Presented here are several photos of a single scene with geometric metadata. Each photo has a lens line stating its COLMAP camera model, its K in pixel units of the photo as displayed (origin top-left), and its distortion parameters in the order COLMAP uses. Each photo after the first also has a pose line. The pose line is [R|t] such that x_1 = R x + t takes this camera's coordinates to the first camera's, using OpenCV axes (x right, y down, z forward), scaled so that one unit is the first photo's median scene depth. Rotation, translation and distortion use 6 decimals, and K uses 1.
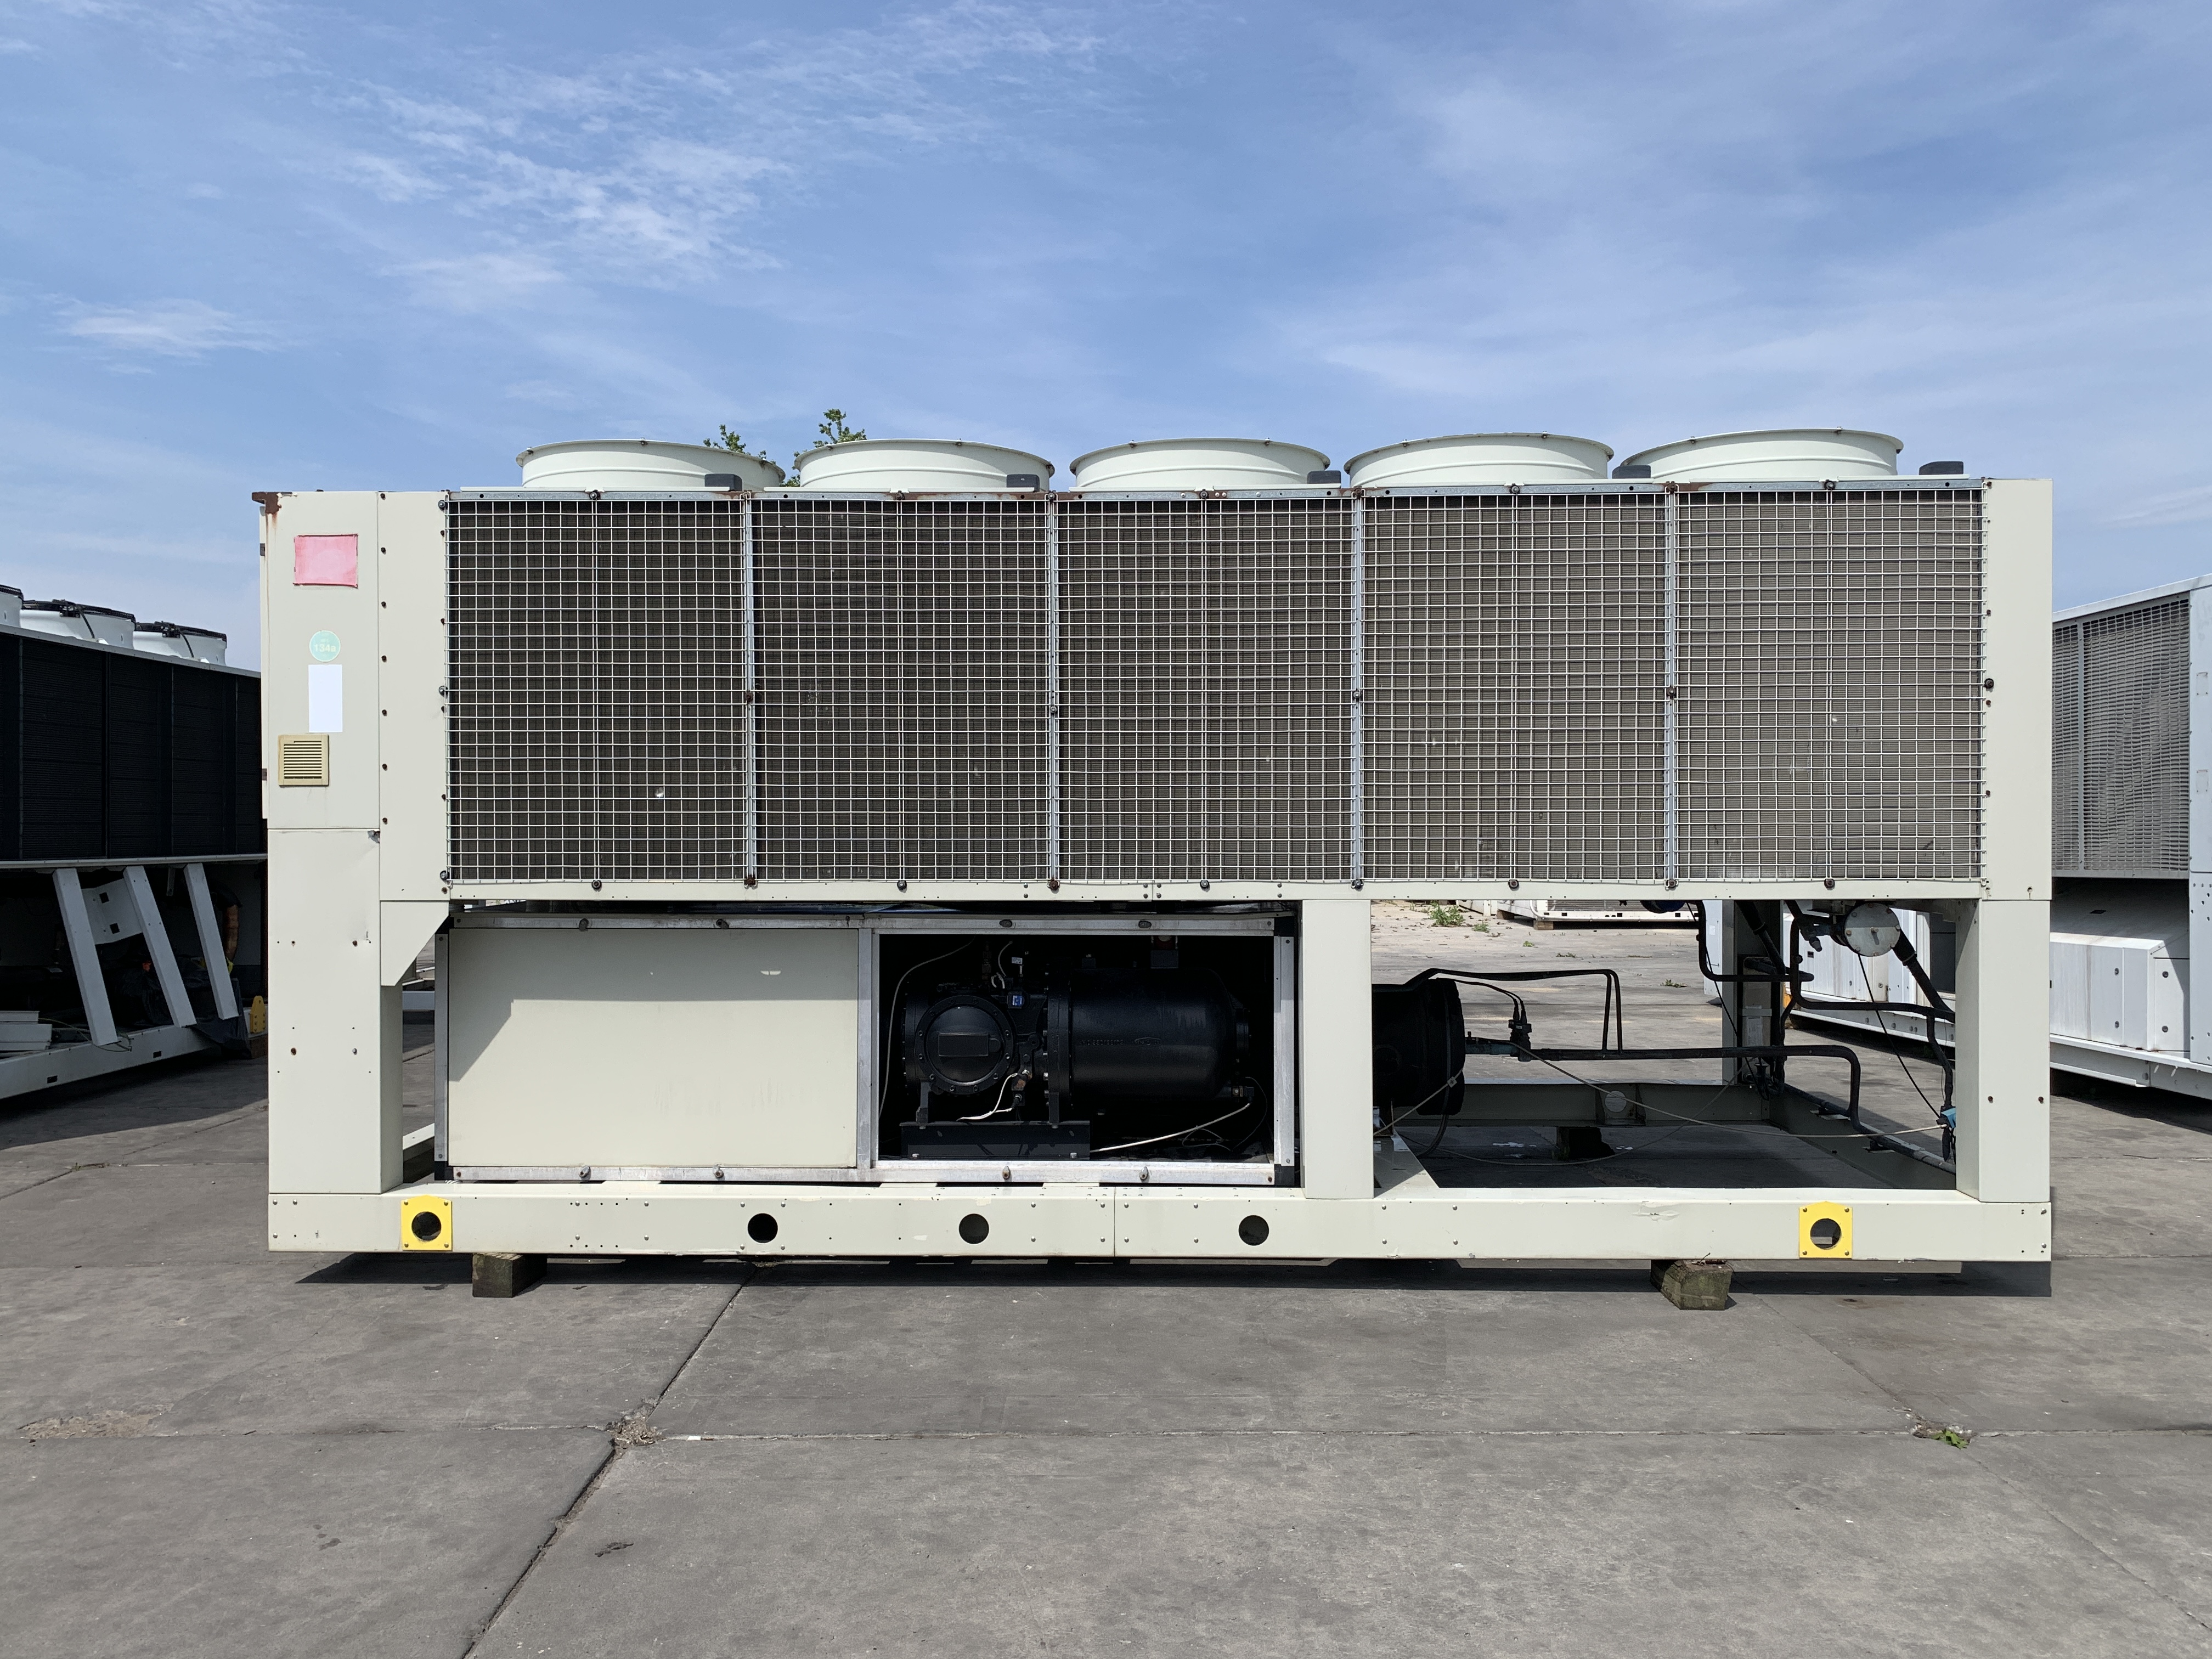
lens RADIAL K [[1724.0, 0, 1119.5], [0, 1724.0, 827.7], [0, 0, 1]] dist [0.011316, -0.005850]
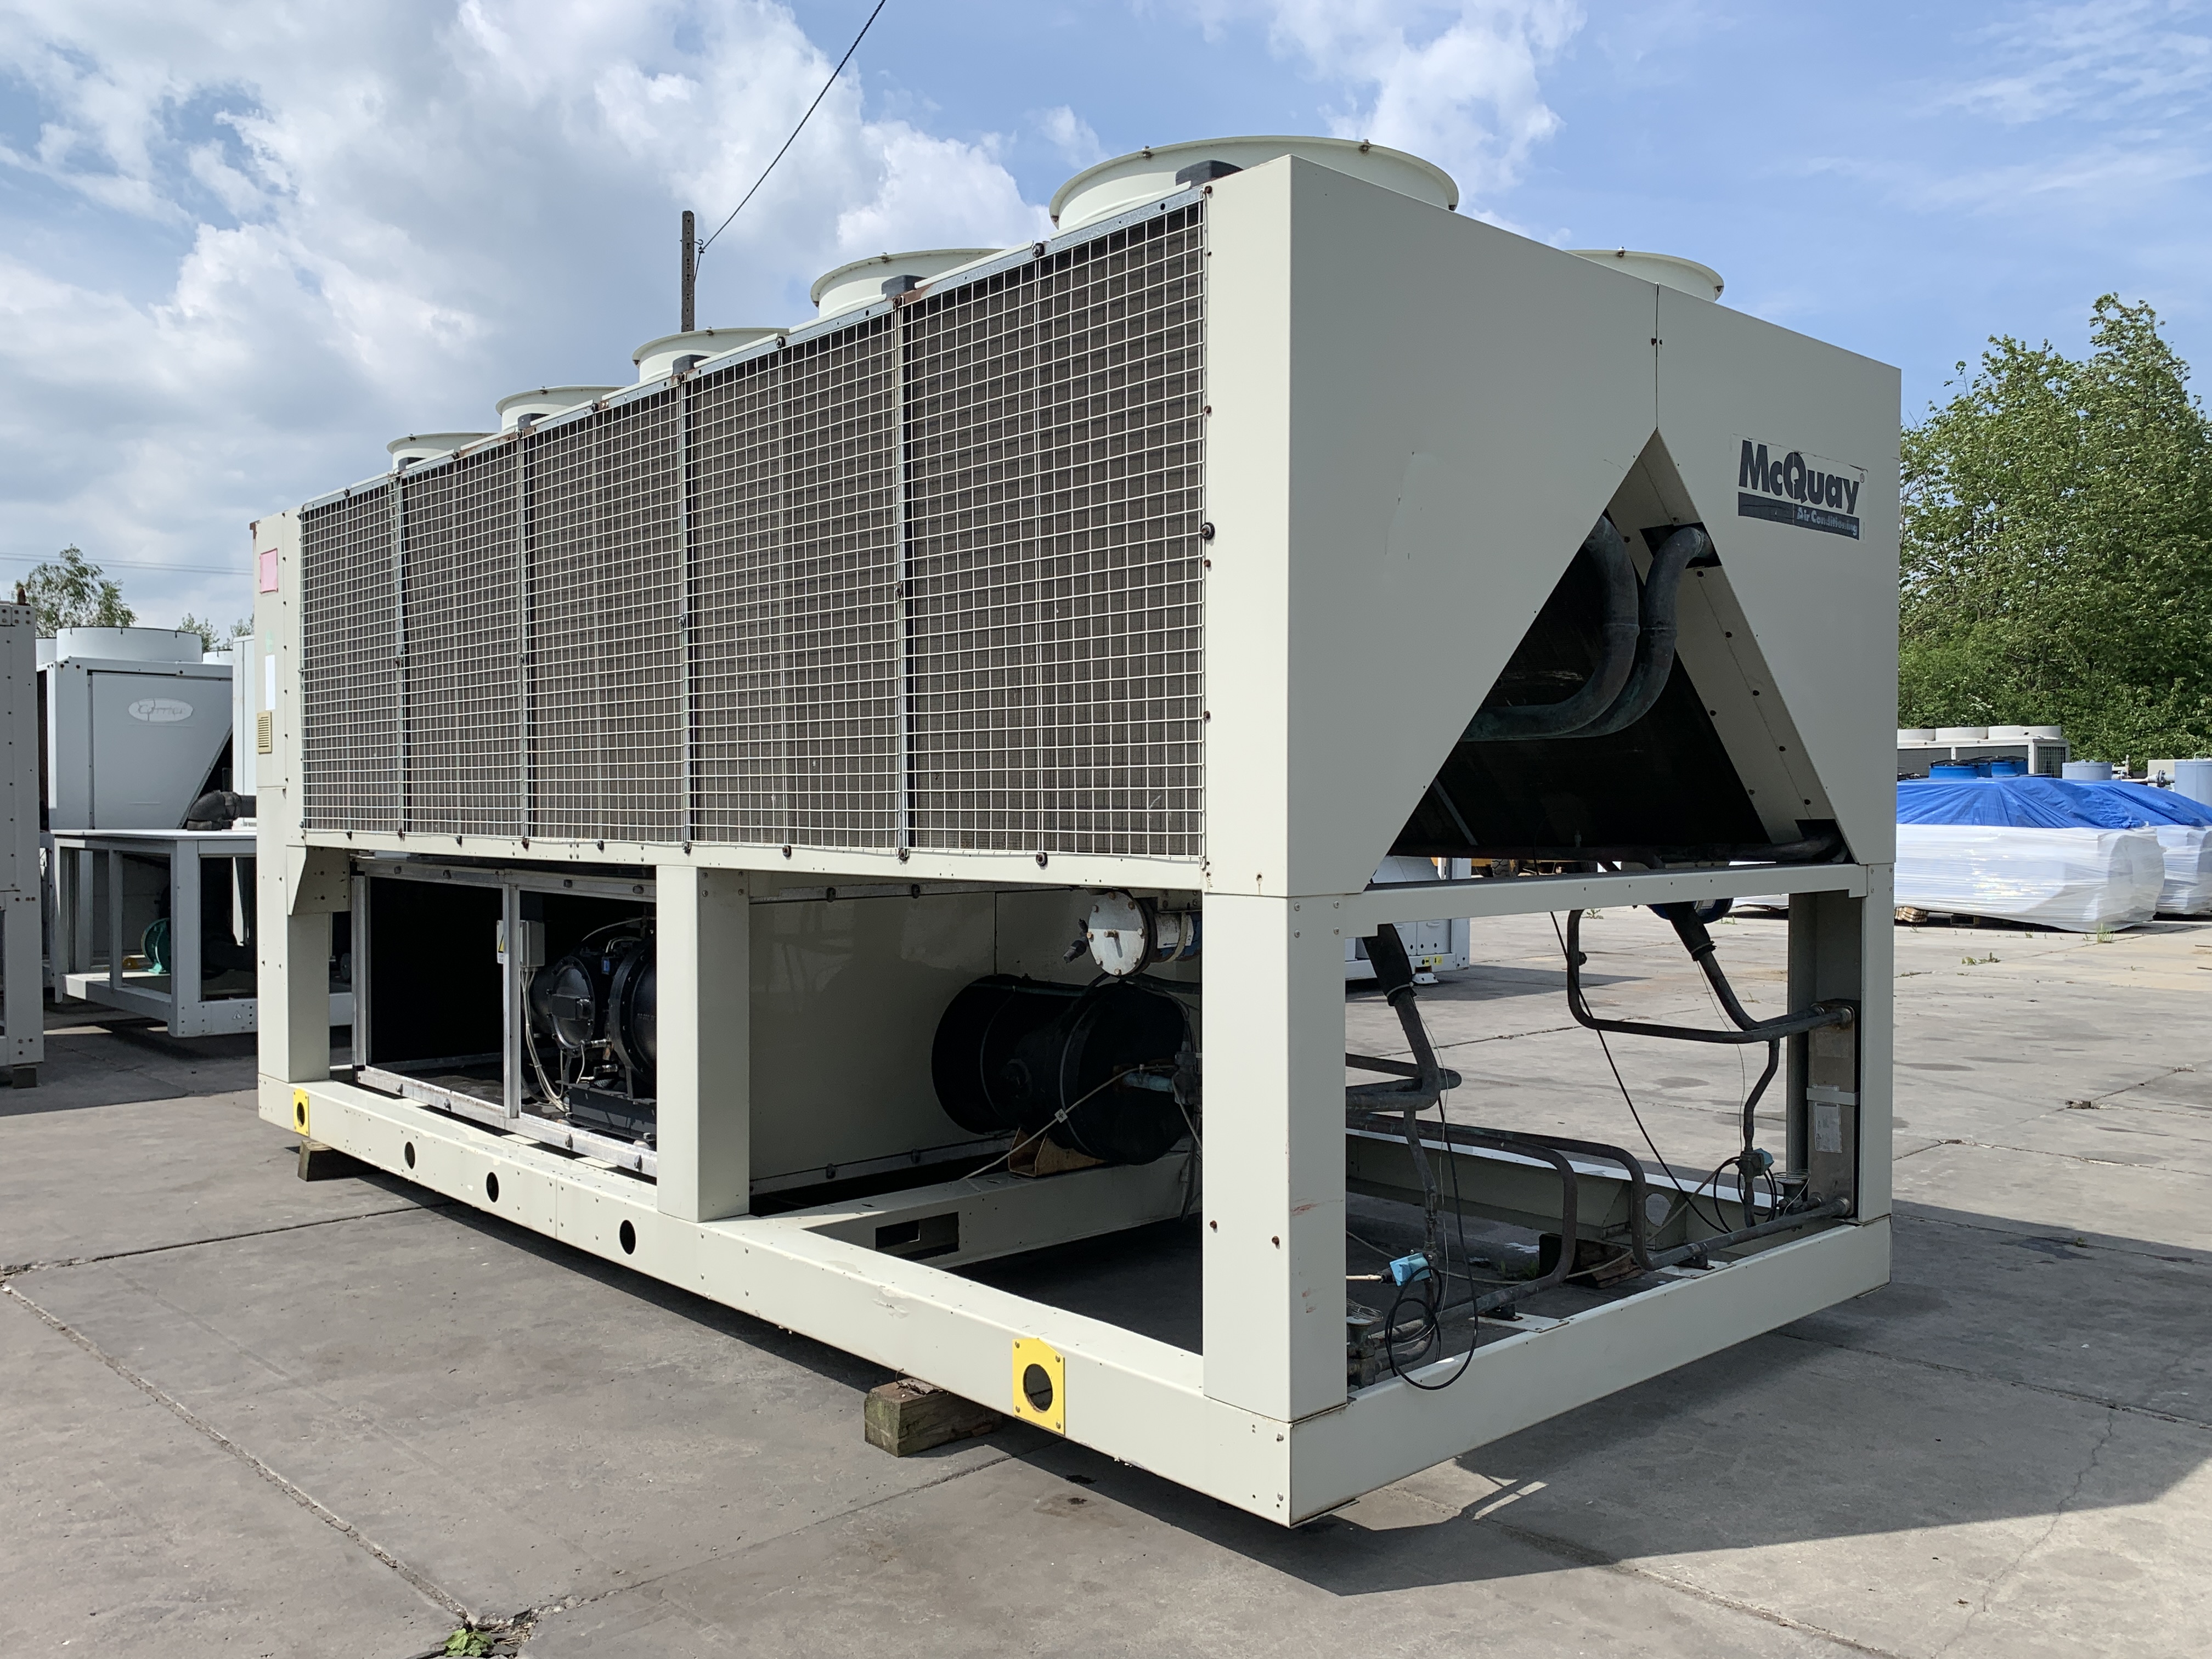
lens RADIAL K [[1810.0, 0, 1106.0], [0, 1810.0, 829.5], [0, 0, 1]] dist [0.000981, 0.009002]
pose [[0.692522, 0.012045, -0.721296, 0.946074], [-0.014149, 0.999895, 0.003113, 0.018780], [0.721258, 0.008050, 0.692620, 0.548492]]
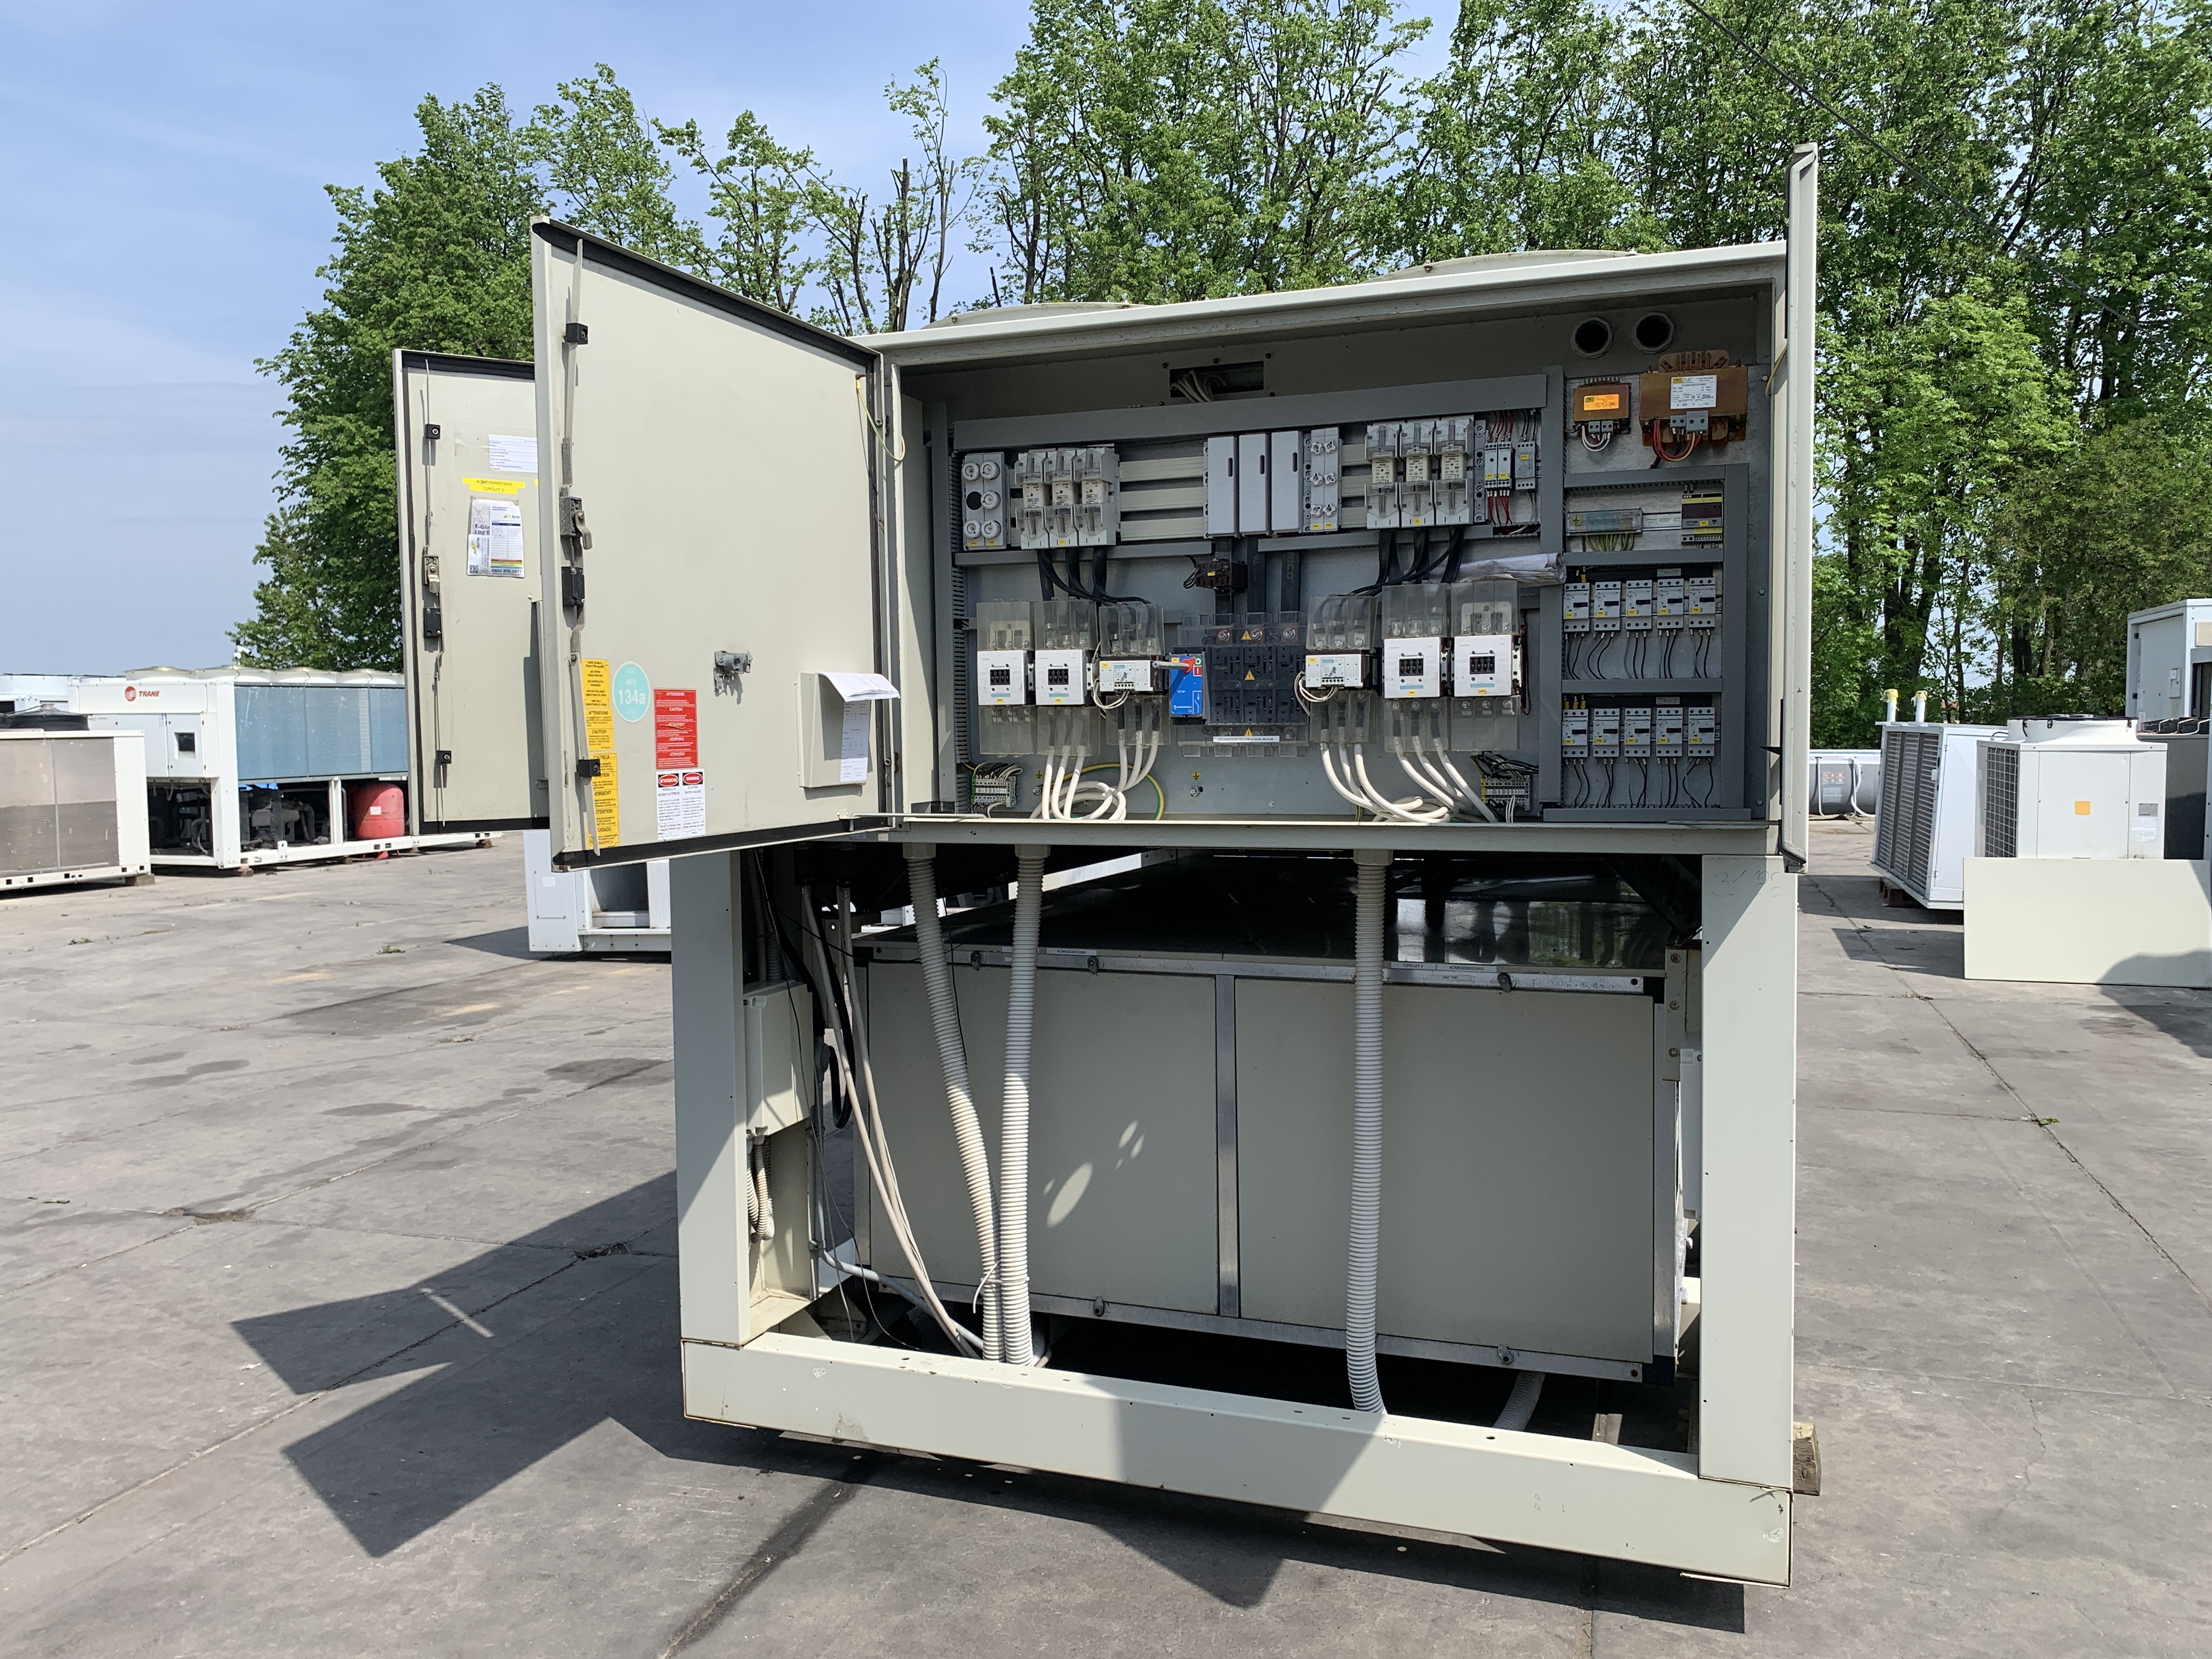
lens RADIAL K [[1682.5, 0, 1117.8], [0, 1682.5, 822.2], [0, 0, 1]] dist [0.062812, -0.100390]
pose [[0.325557, -0.060336, 0.943595, -1.132462], [0.025048, 0.998162, 0.055183, -0.048328], [-0.945190, 0.005670, 0.326470, 1.070026]]
